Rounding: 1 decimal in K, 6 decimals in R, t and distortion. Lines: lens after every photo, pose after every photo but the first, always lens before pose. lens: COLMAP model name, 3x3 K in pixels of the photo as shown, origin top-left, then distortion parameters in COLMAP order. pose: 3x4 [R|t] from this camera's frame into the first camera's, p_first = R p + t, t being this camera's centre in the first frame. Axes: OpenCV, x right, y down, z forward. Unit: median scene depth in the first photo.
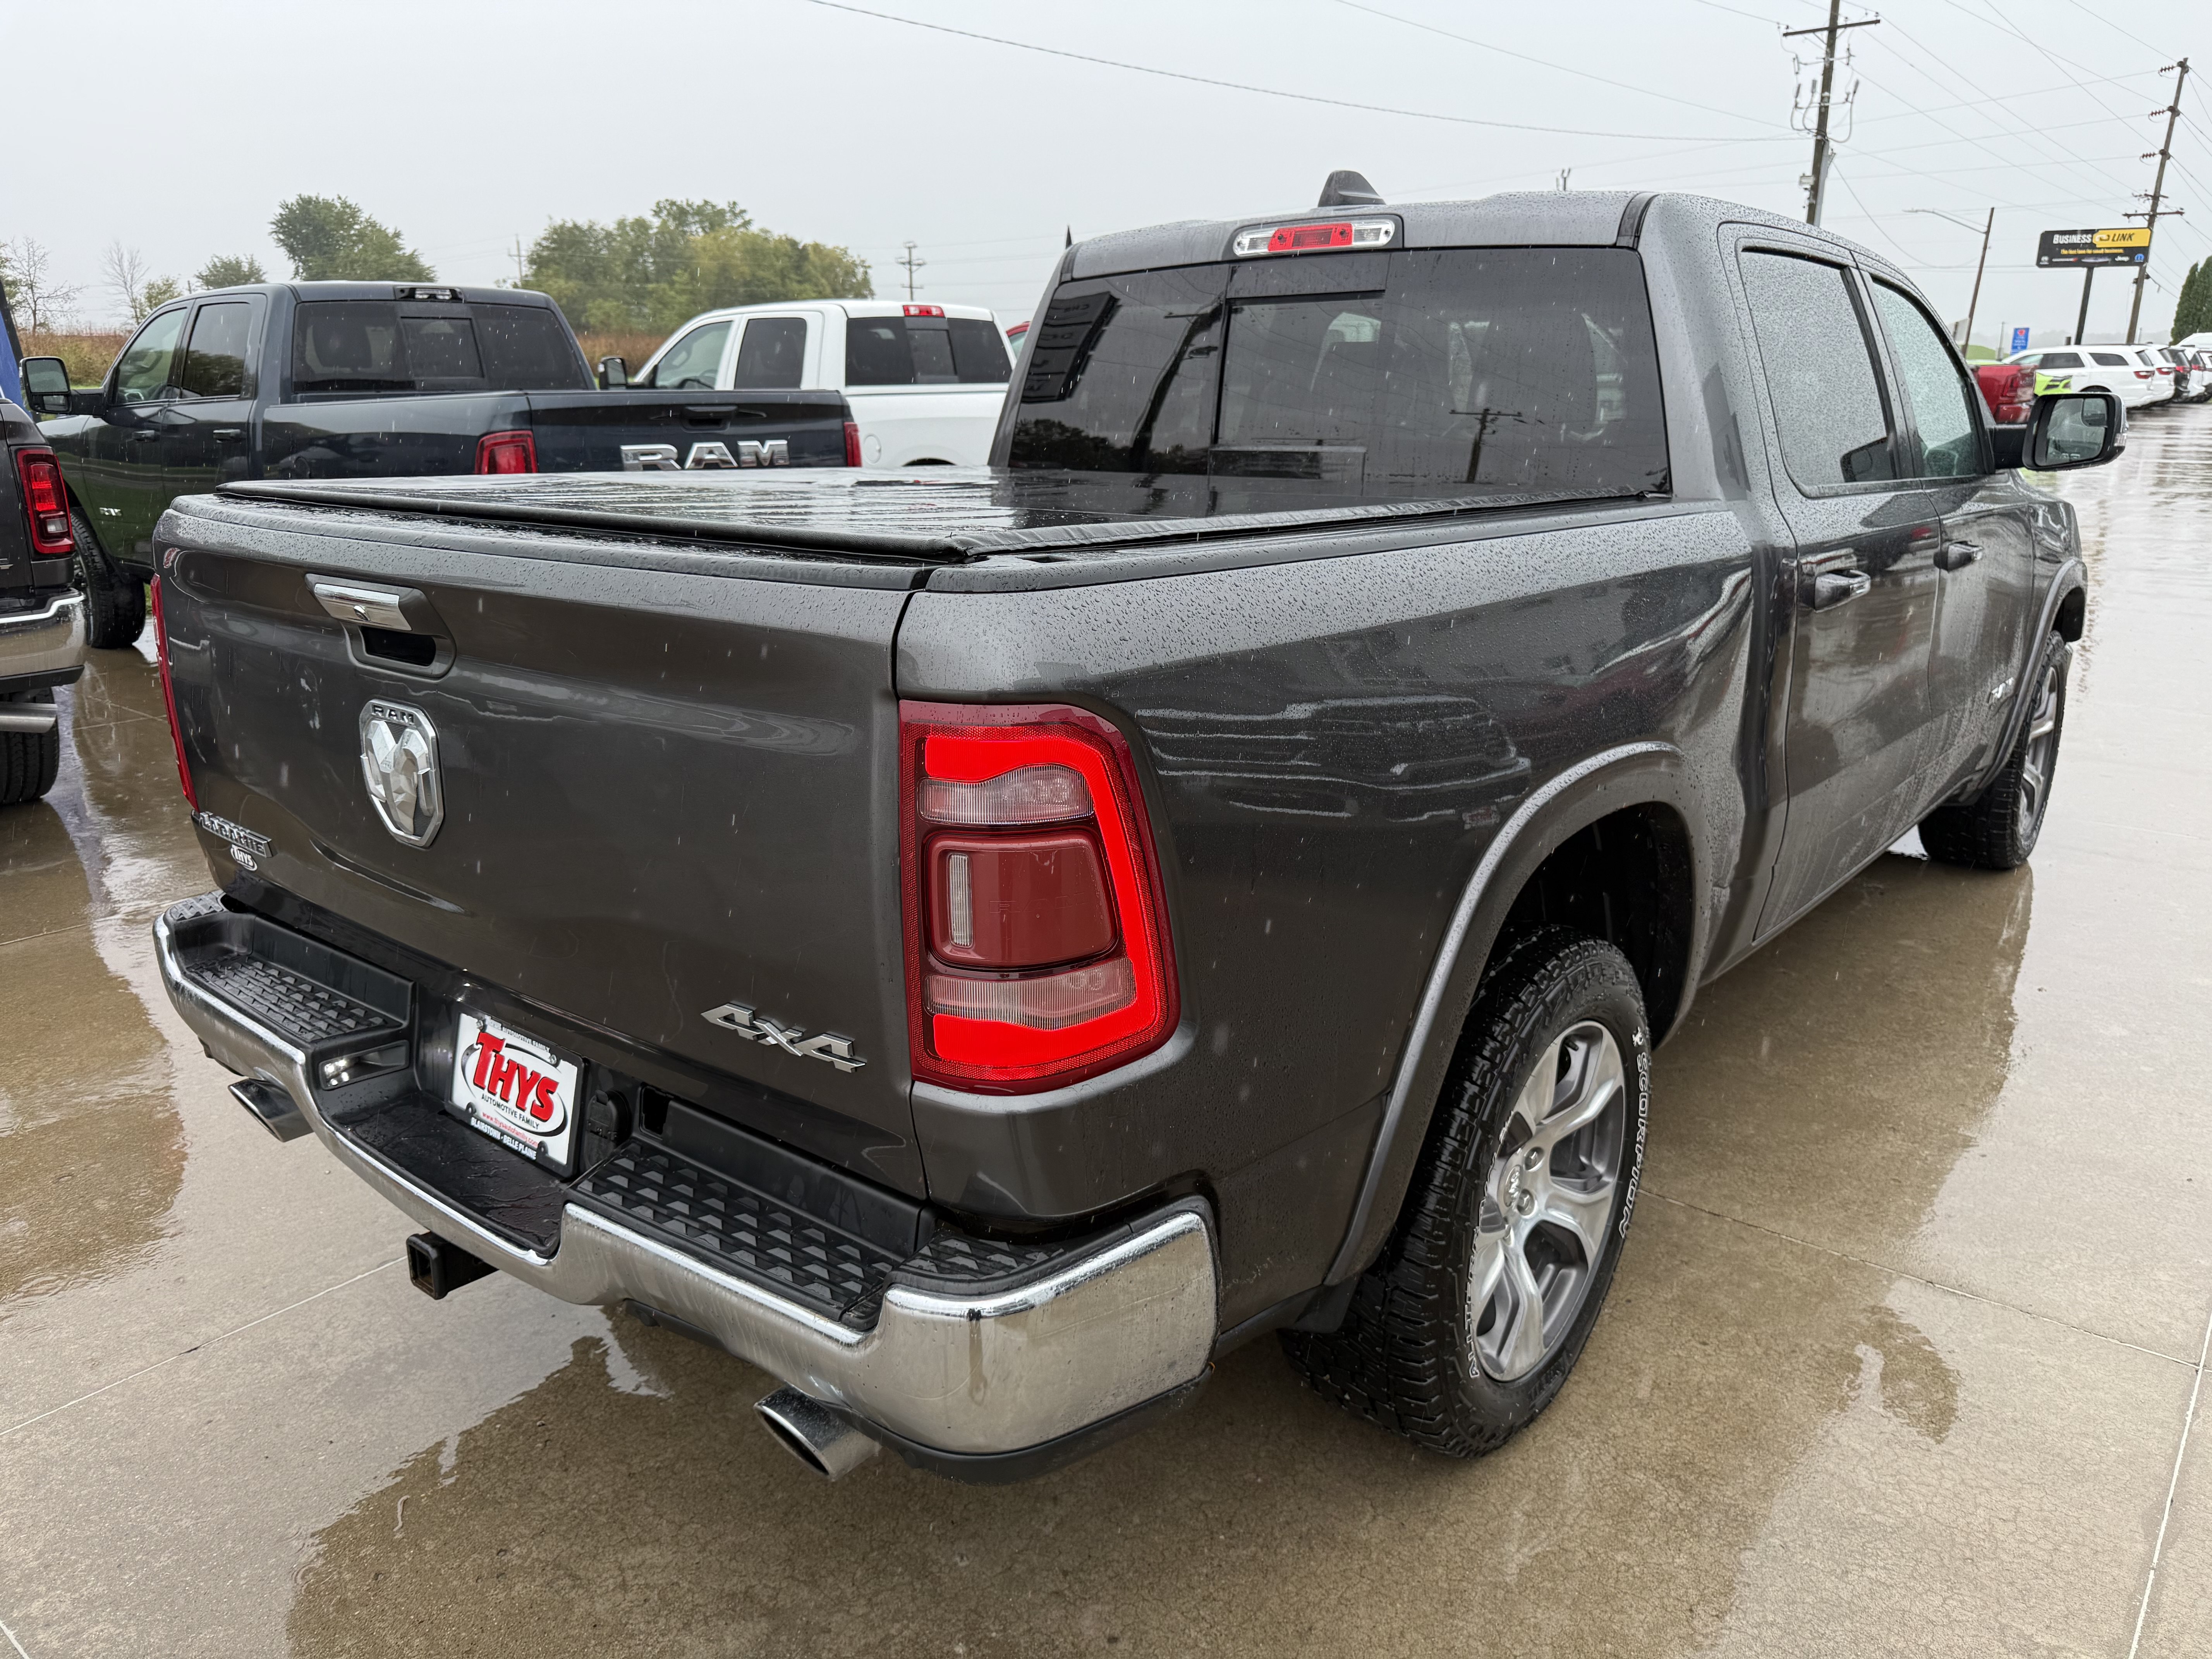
lens RADIAL K [[1602.3, 0, 1106.0], [0, 1602.3, 829.5], [0, 0, 1]] dist [0.024739, -0.037324]
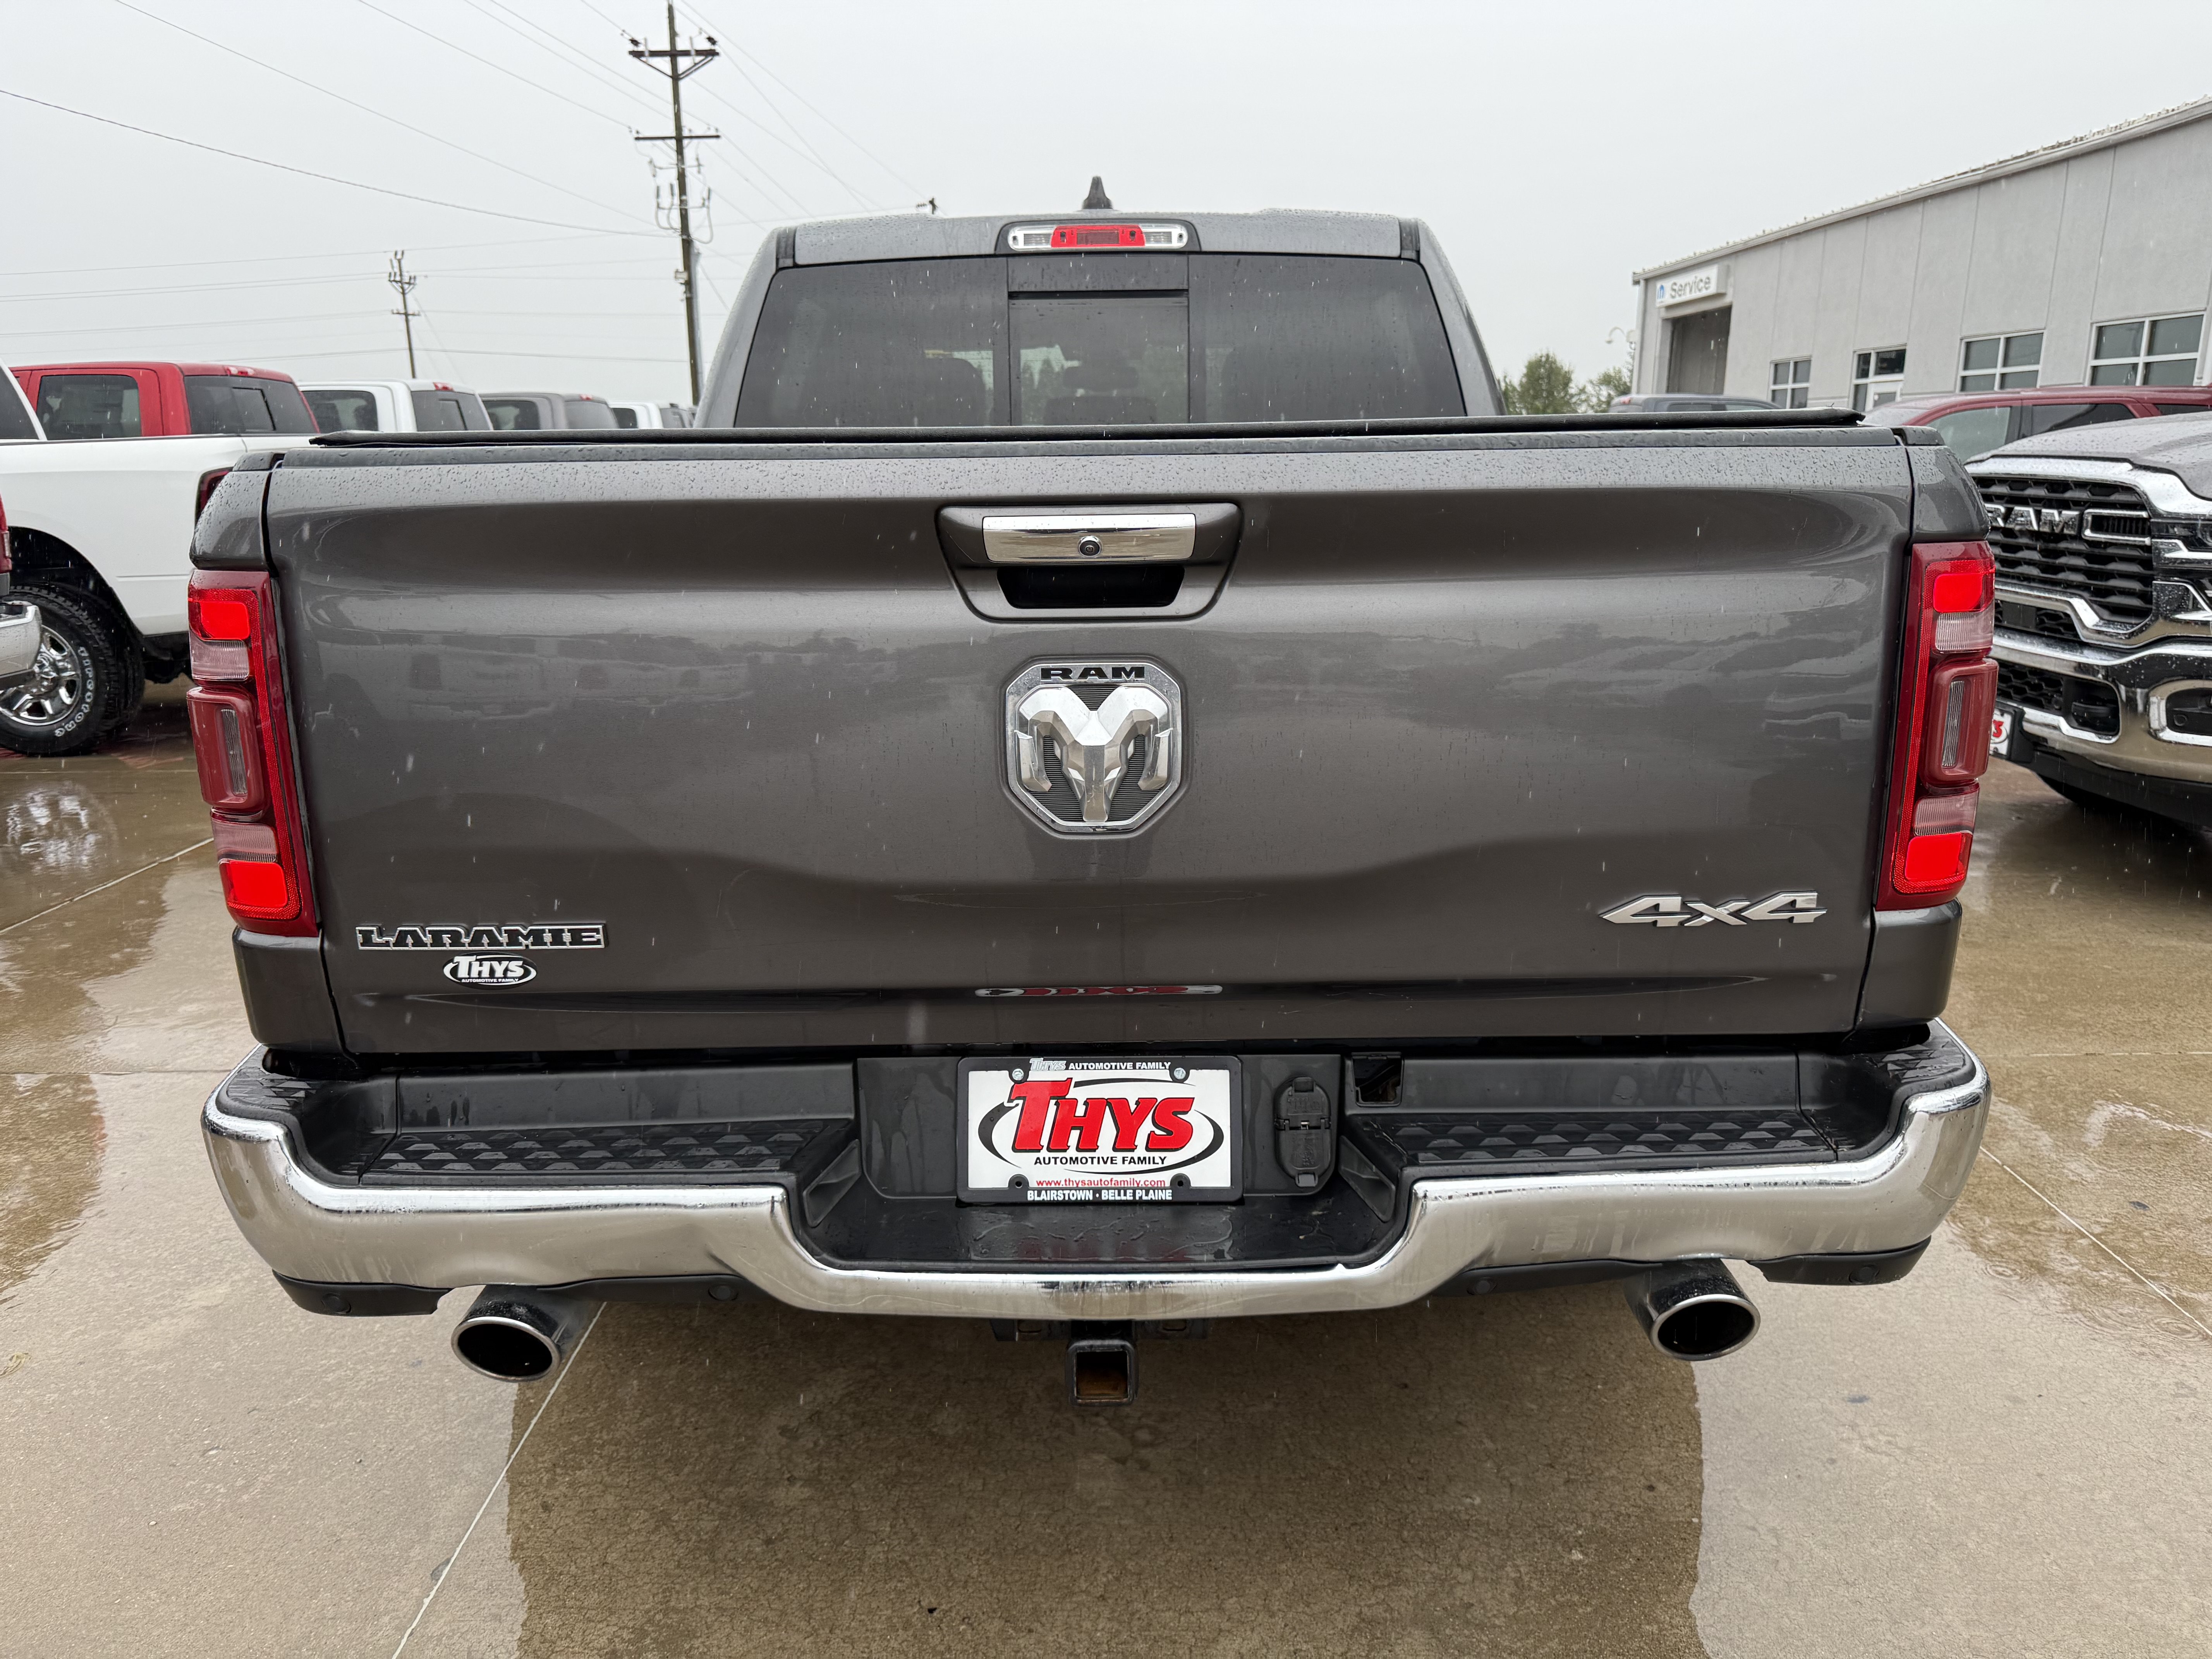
lens RADIAL K [[1550.3, 0, 1114.0], [0, 1550.3, 817.2], [0, 0, 1]] dist [0.120105, -0.165309]
pose [[0.766210, -0.145606, 0.625876, -0.634850], [0.179281, 0.983753, 0.009385, -0.003773], [-0.617074, 0.105016, 0.779866, 0.264297]]
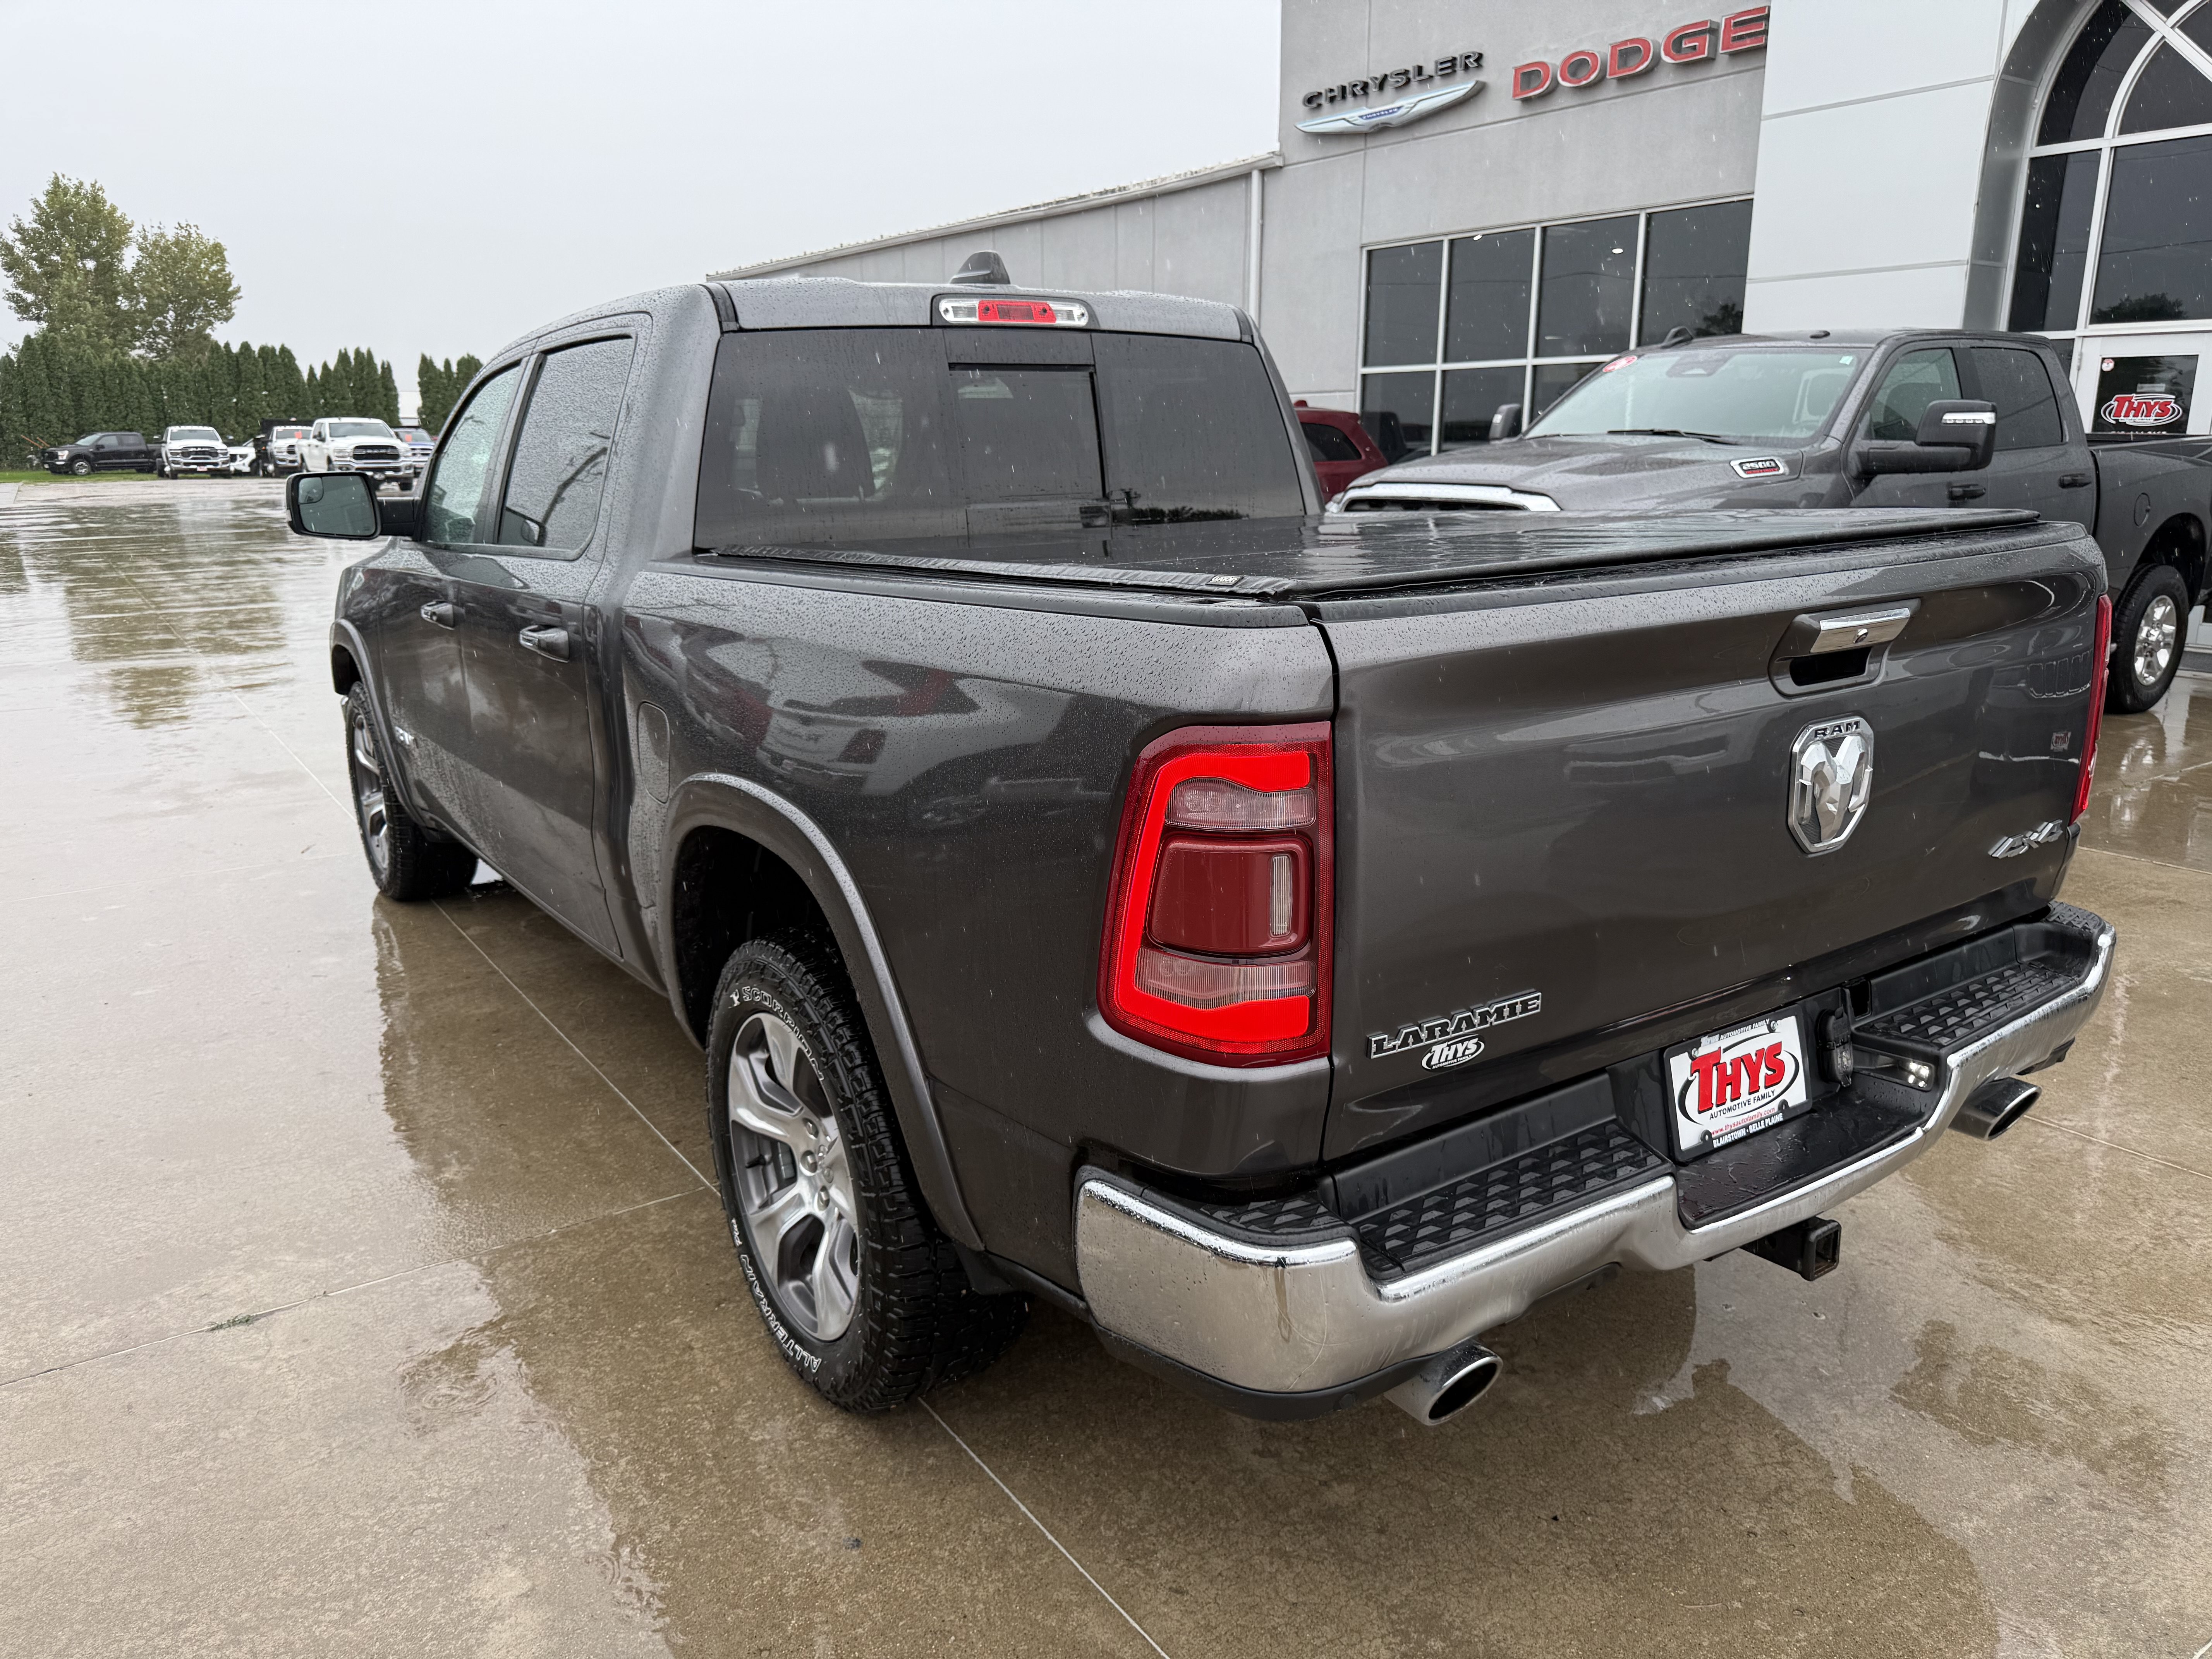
lens RADIAL K [[1602.3, 0, 1106.0], [0, 1602.3, 829.5], [0, 0, 1]] dist [0.024739, -0.037324]
pose [[0.264606, -0.228201, 0.936967, -1.086079], [0.274476, 0.949235, 0.153675, -0.209610], [-0.924471, 0.216511, 0.313809, 0.765737]]
